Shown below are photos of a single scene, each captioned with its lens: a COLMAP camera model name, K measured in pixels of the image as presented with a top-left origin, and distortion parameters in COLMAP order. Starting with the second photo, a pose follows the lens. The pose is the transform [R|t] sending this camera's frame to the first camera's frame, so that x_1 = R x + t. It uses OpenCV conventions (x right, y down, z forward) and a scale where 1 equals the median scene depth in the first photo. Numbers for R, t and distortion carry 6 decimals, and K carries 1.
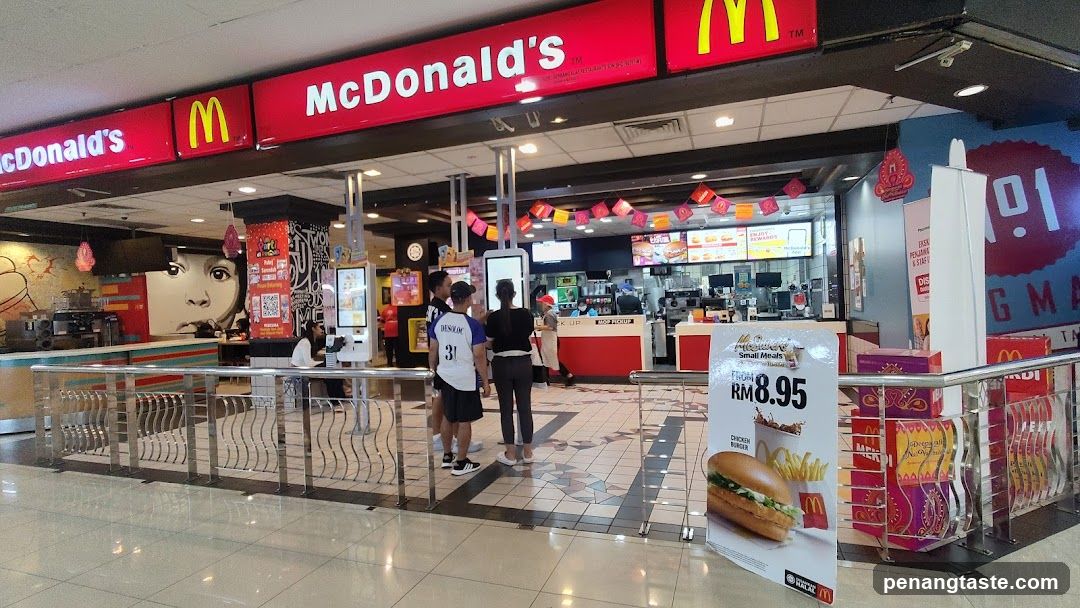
lens RADIAL K [[540.4, 0, 541.8], [0, 540.4, 300.6], [0, 0, 1]] dist [-0.004288, 0.004346]
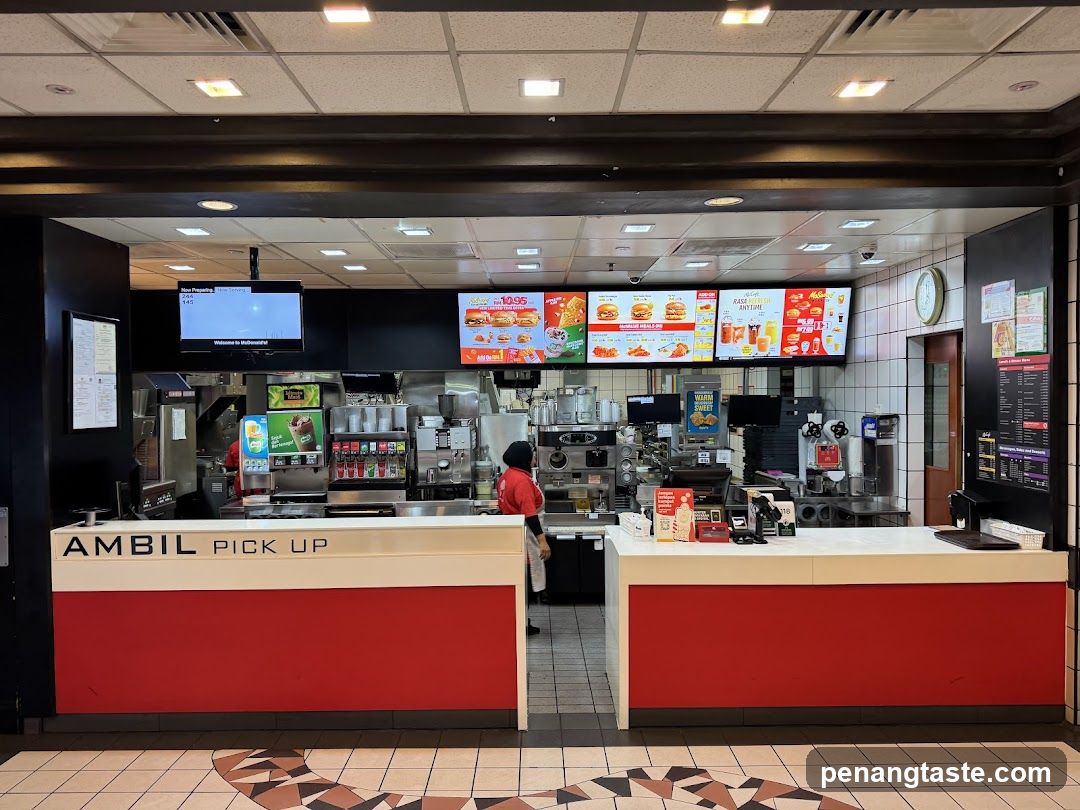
lens RADIAL K [[764.8, 0, 545.1], [0, 764.8, 403.0], [0, 0, 1]] dist [0.027708, -0.030972]
pose [[0.939406, 0.024973, 0.341897, 0.067604], [-0.026046, 0.999660, -0.001453, -0.082523], [-0.341817, -0.007540, 0.939736, 0.978479]]
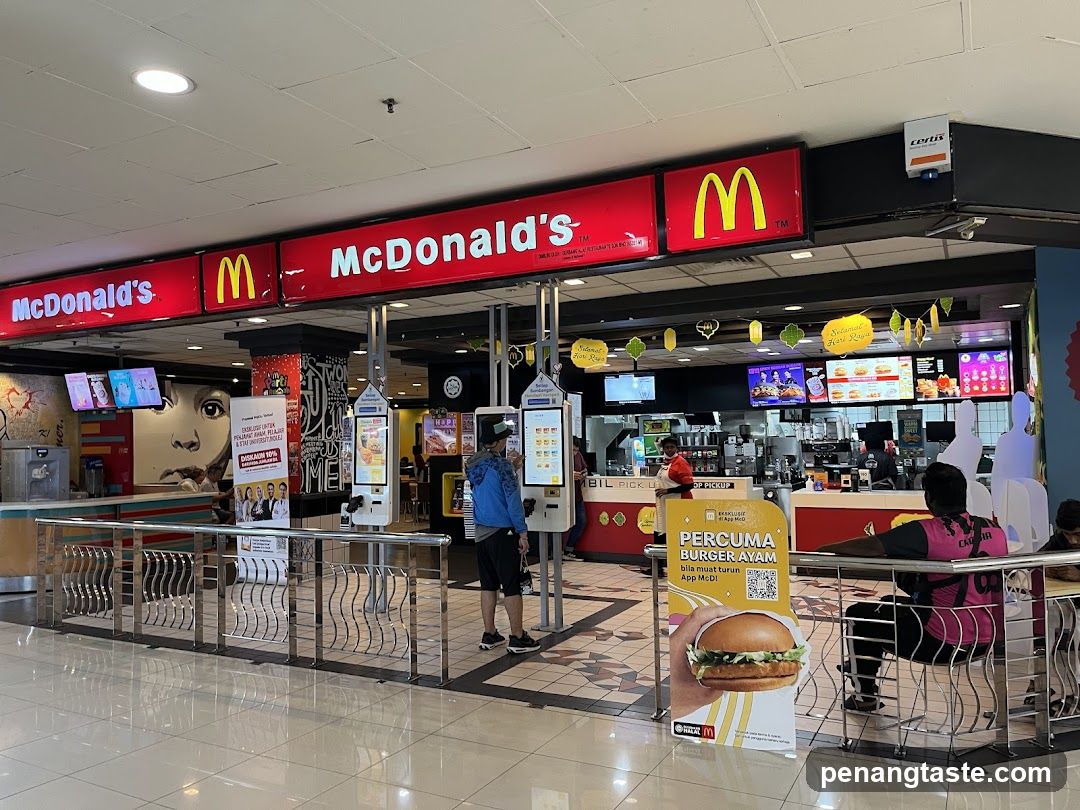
lens RADIAL K [[842.4, 0, 537.1], [0, 842.4, 399.7], [0, 0, 1]] dist [0.028993, -0.019543]
pose [[0.988705, 0.013970, -0.149222, 0.131482], [-0.021100, 0.998705, -0.046301, -0.036236], [0.148382, 0.048926, 0.987719, -0.351148]]
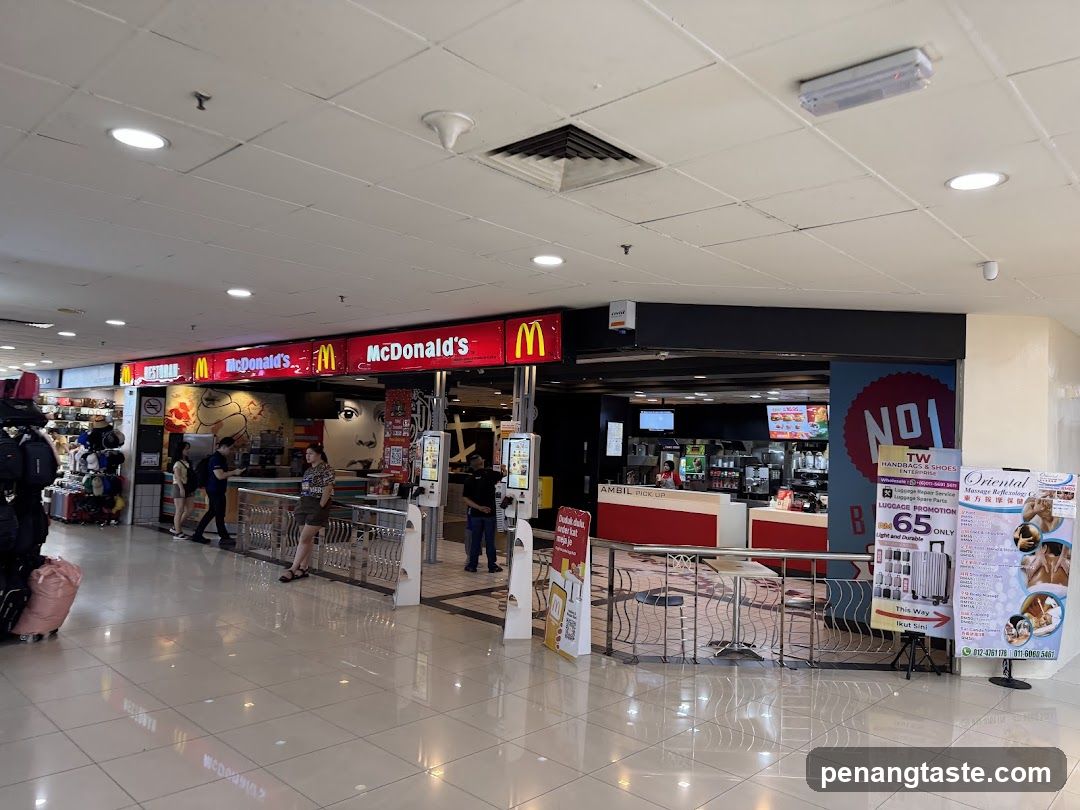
lens RADIAL K [[780.2, 0, 547.2], [0, 780.2, 403.5], [0, 0, 1]] dist [0.101628, -0.002626]
pose [[0.914137, 0.054305, -0.401753, 0.828171], [-0.074530, 0.996609, -0.034870, -0.115190], [0.398497, 0.061819, 0.915084, -0.804031]]
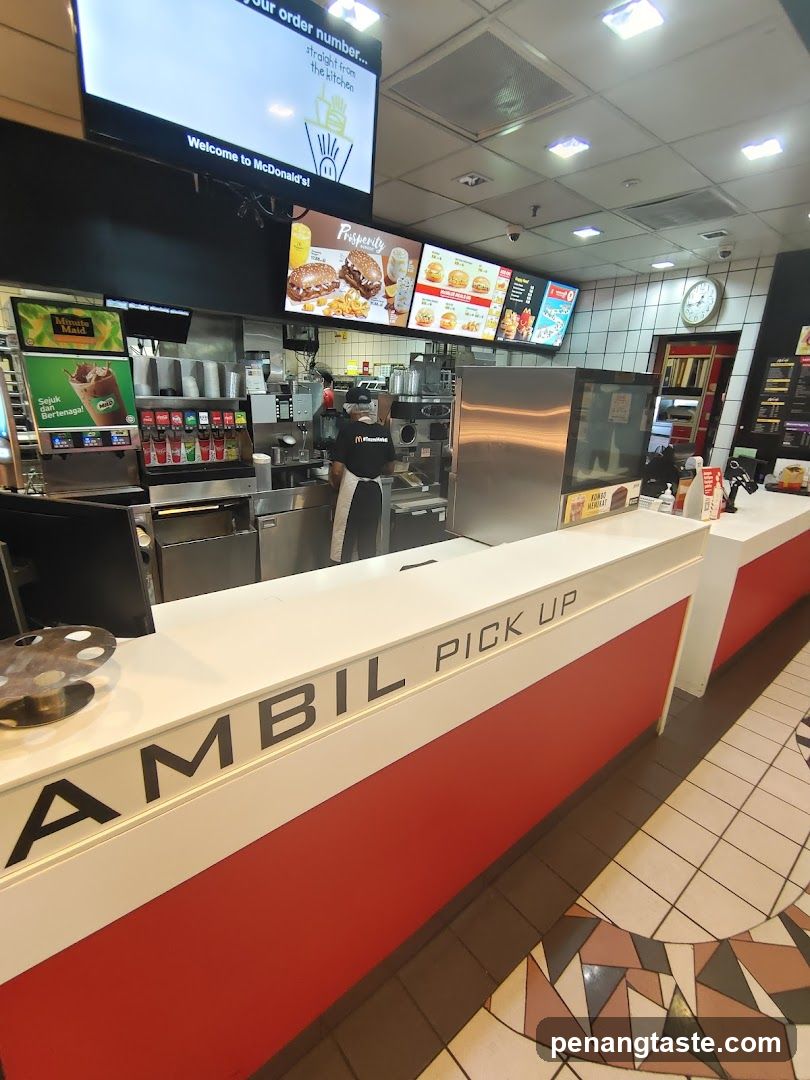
lens RADIAL K [[498.0, 0, 411.2], [0, 498.0, 534.4], [0, 0, 1]] dist [0.009950, 0.000232]
pose [[0.497003, -0.189253, 0.846860, -0.178564], [-0.065492, 0.964963, 0.254082, -0.036166], [-0.865274, -0.181743, 0.467195, 1.792129]]
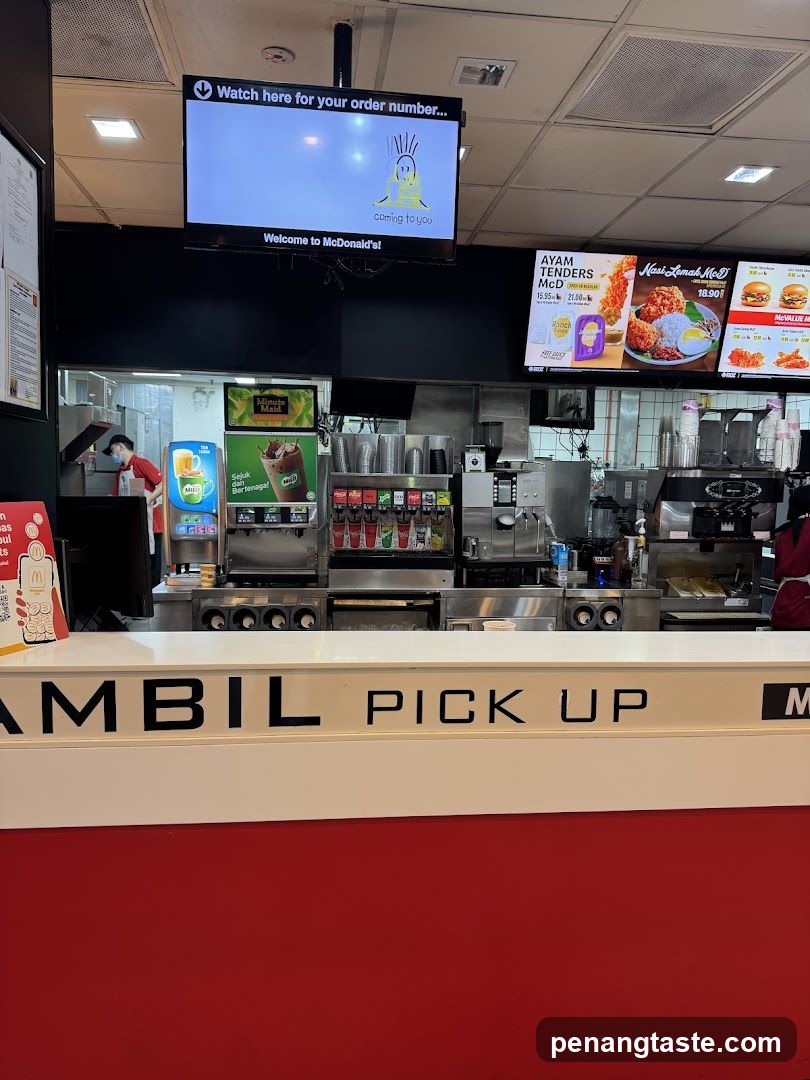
lens RADIAL K [[780.2, 0, 399.9], [0, 780.2, 507.6], [0, 0, 1]] dist [0.101628, -0.002626]
pose [[0.893703, 0.035194, 0.447276, -0.119498], [-0.052003, 0.998325, 0.025354, -0.011438], [-0.445635, -0.045919, 0.894036, 1.584832]]
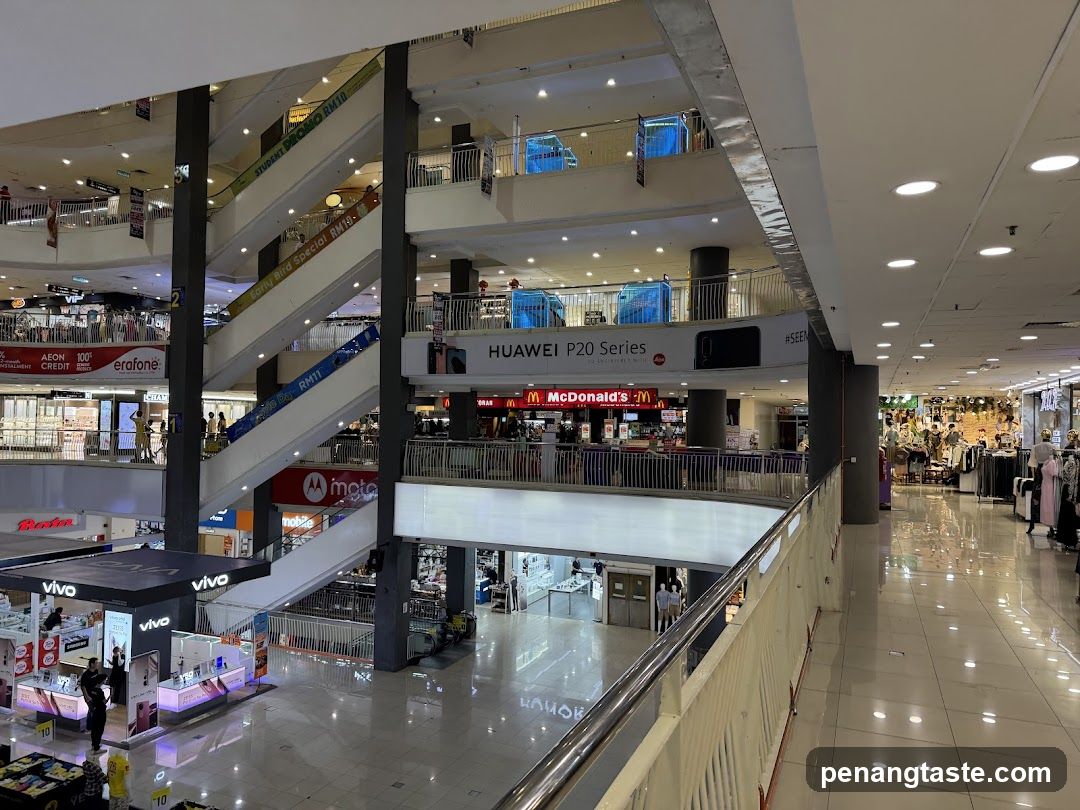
lens RADIAL K [[764.8, 0, 543.0], [0, 764.8, 403.3], [0, 0, 1]] dist [0.027708, -0.030972]
pose [[0.997308, 0.052887, -0.050795, -0.166057], [-0.054826, 0.997789, -0.037570, -0.111154], [0.048696, 0.040254, 0.998002, -2.630435]]
